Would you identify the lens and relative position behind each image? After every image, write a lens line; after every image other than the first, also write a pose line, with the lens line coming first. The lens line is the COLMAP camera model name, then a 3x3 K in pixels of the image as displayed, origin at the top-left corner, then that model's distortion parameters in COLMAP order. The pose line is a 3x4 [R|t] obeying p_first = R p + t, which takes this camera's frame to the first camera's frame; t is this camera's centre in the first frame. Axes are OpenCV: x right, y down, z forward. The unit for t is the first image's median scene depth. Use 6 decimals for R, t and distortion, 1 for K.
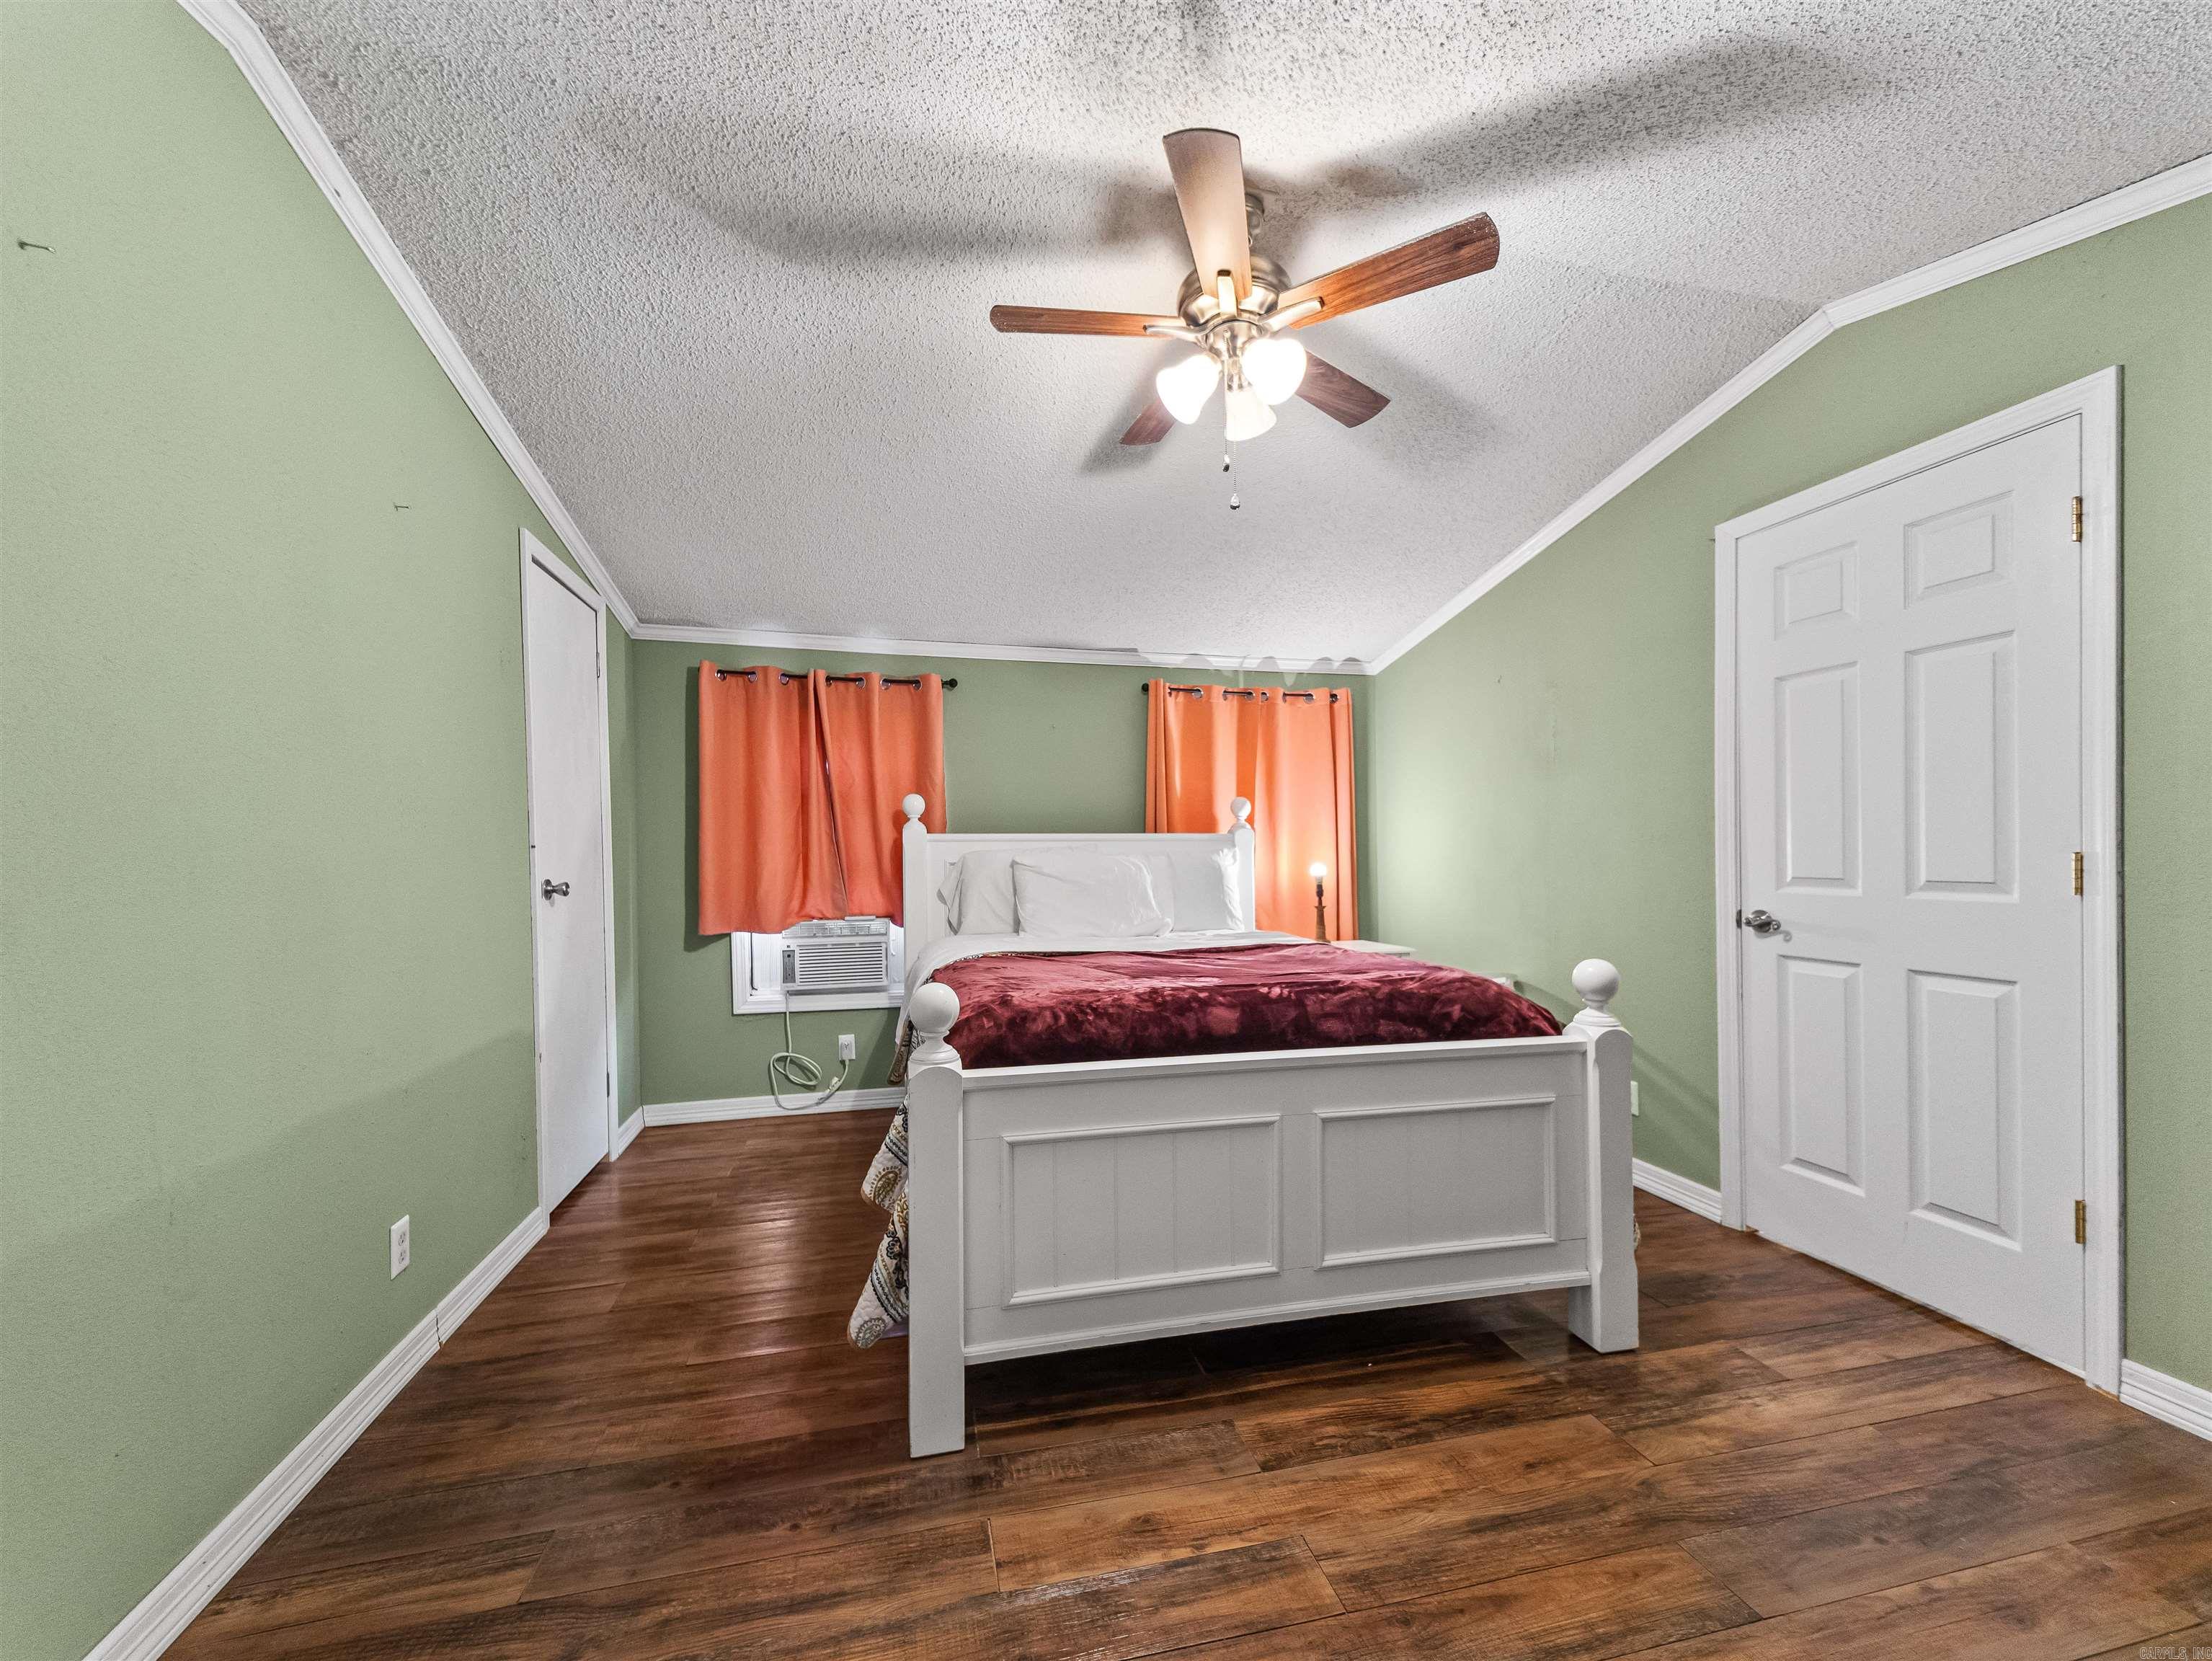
lens RADIAL K [[866.5, 0, 1098.9], [0, 866.5, 856.6], [0, 0, 1]] dist [0.014368, -0.000098]
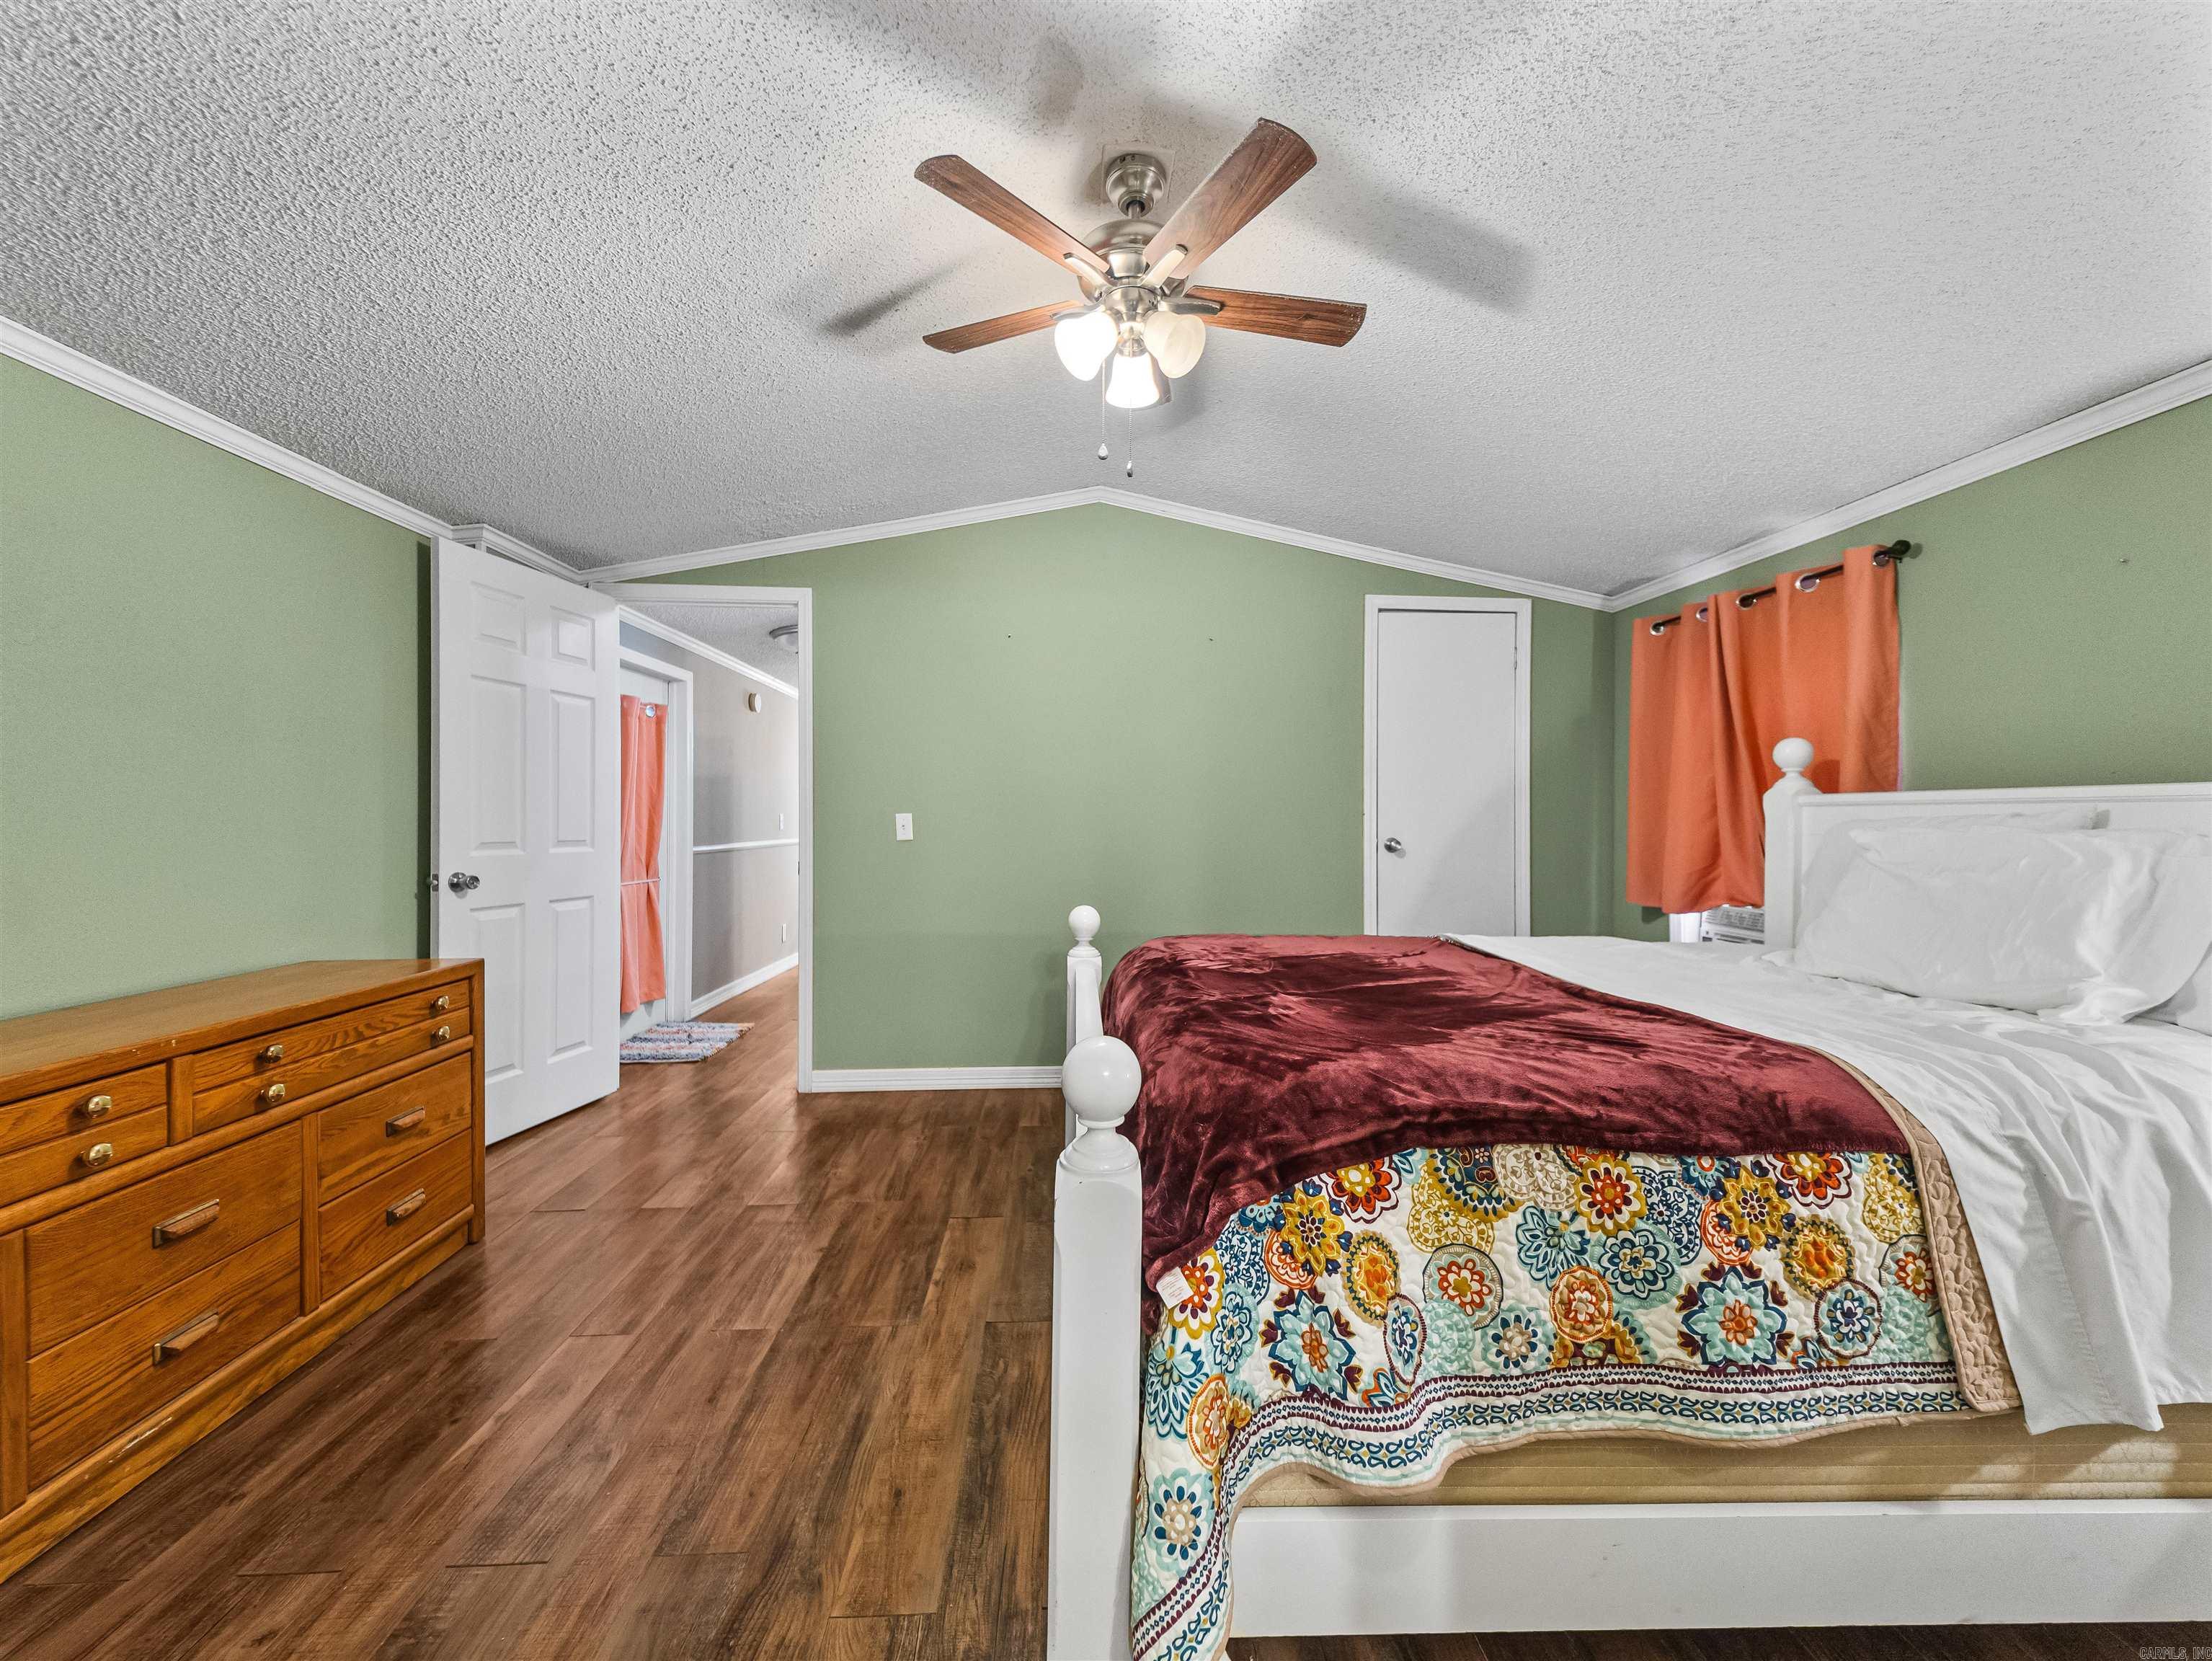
lens RADIAL K [[846.6, 0, 1115.9], [0, 846.6, 819.3], [0, 0, 1]] dist [0.015055, -0.000033]
pose [[-0.167409, 0.011246, -0.985823, 0.988546], [-0.004703, 0.999914, 0.012205, -0.021340], [0.985876, 0.006680, -0.167342, 1.015028]]
